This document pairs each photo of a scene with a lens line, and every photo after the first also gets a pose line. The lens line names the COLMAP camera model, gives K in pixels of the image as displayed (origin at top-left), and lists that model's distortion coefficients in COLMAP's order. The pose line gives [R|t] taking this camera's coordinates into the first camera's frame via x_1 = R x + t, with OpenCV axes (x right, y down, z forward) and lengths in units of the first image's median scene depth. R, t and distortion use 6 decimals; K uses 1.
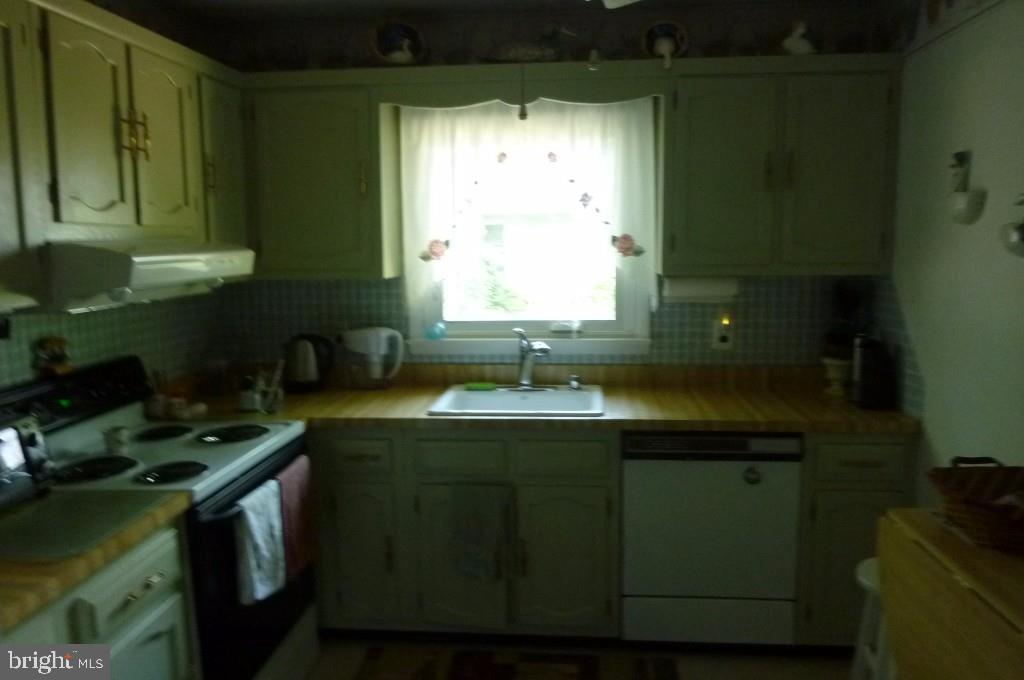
lens RADIAL K [[778.3, 0, 510.9], [0, 778.3, 341.1], [0, 0, 1]] dist [-0.030875, -0.000427]
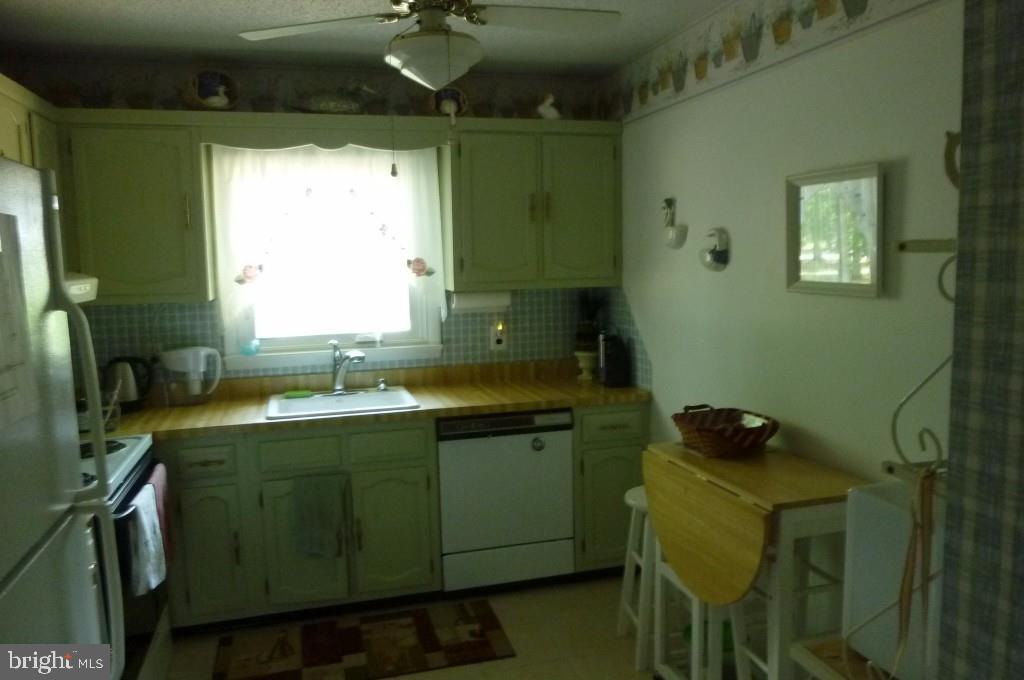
lens RADIAL K [[778.3, 0, 513.9], [0, 778.3, 339.2], [0, 0, 1]] dist [-0.030875, -0.000427]
pose [[0.931261, -0.048603, 0.361096, -0.173061], [0.058209, 0.998180, -0.015765, 0.016687], [-0.359673, 0.035700, 0.932395, -0.185105]]
